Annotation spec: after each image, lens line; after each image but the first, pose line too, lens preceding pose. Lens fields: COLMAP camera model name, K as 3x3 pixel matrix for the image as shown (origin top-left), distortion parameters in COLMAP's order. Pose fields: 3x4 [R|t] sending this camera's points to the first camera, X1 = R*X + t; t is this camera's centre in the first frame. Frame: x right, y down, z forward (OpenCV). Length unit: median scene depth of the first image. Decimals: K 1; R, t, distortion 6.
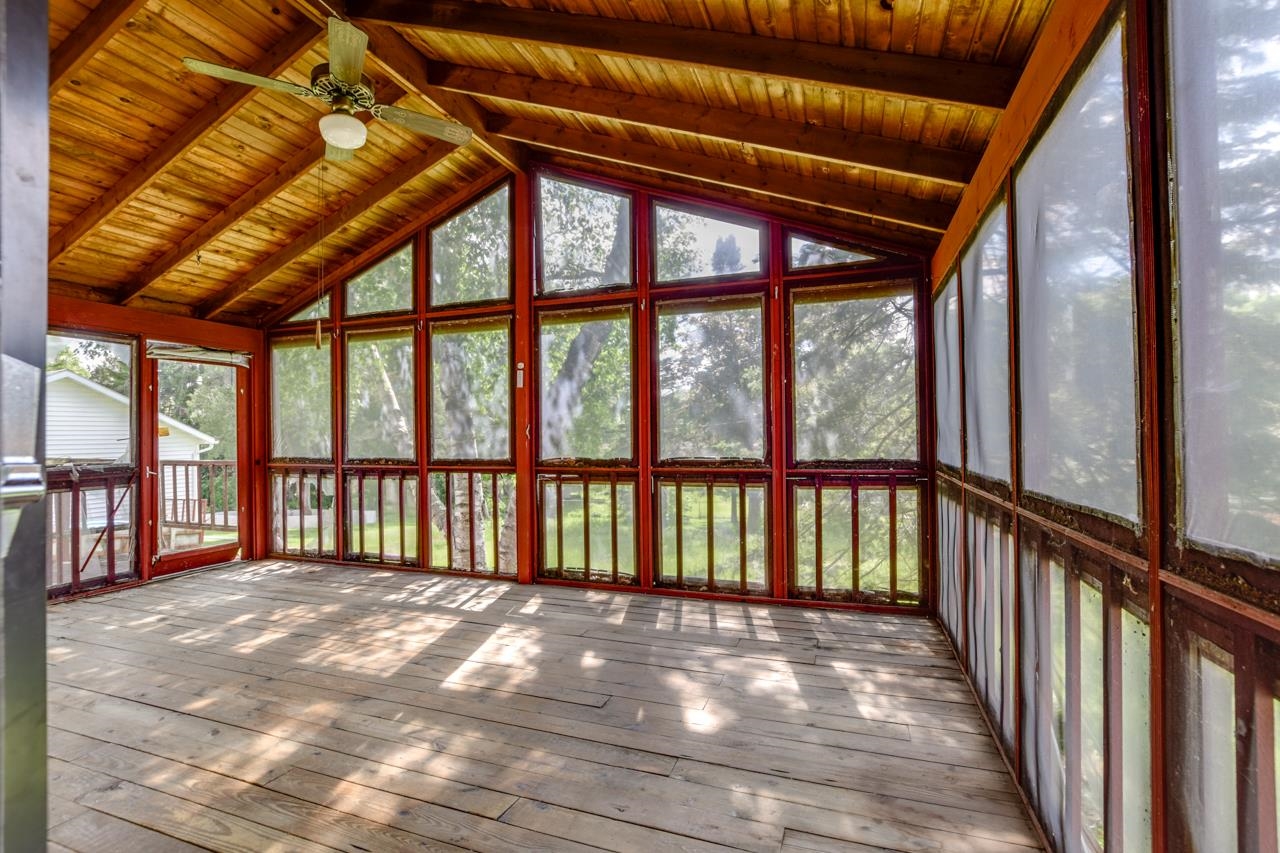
lens RADIAL K [[566.5, 0, 637.6], [0, 566.5, 429.5], [0, 0, 1]] dist [-0.029105, 0.008281]
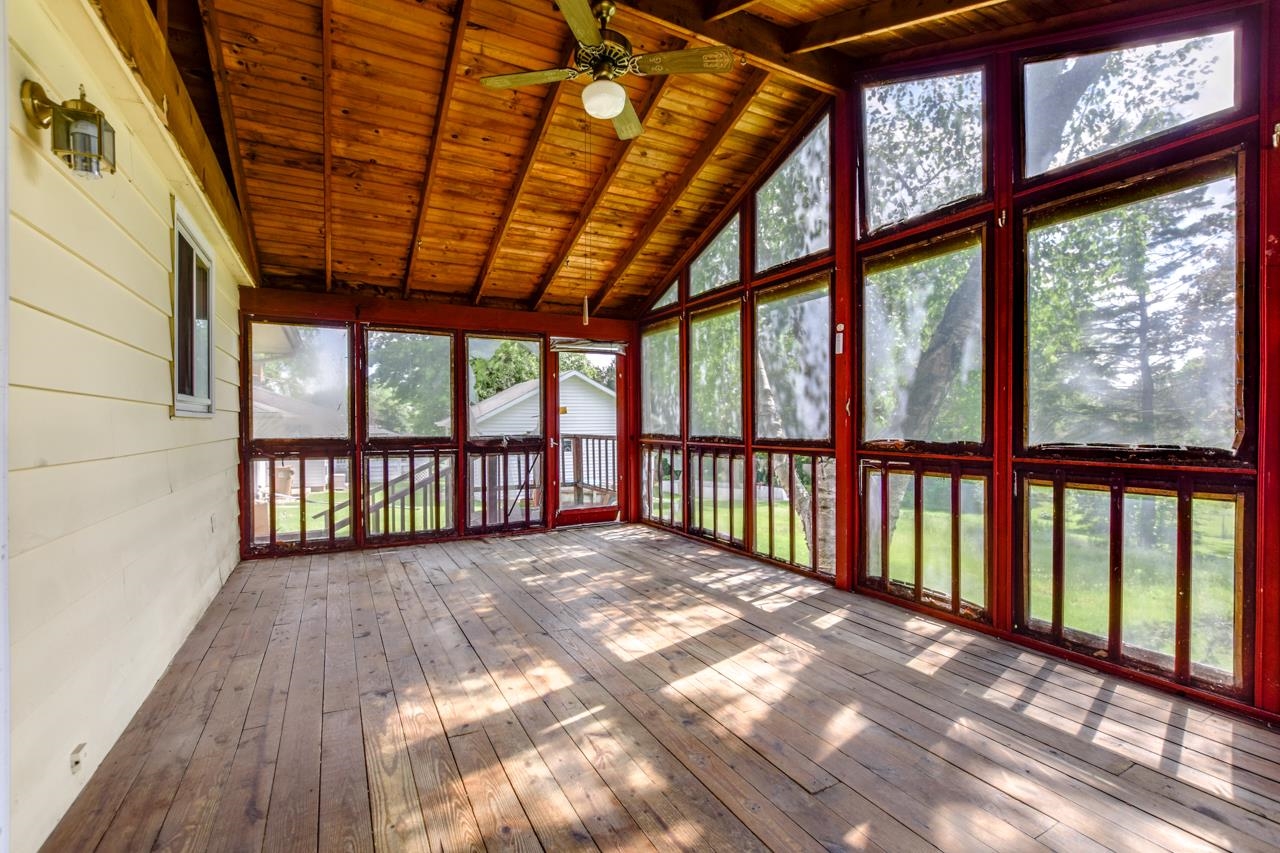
lens RADIAL K [[566.5, 0, 637.6], [0, 566.5, 429.5], [0, 0, 1]] dist [-0.029105, 0.008281]
pose [[0.757451, 0.016240, -0.652690, 0.107653], [0.003010, 0.999593, 0.028364, 0.011877], [0.652885, -0.023450, 0.757094, 0.173042]]
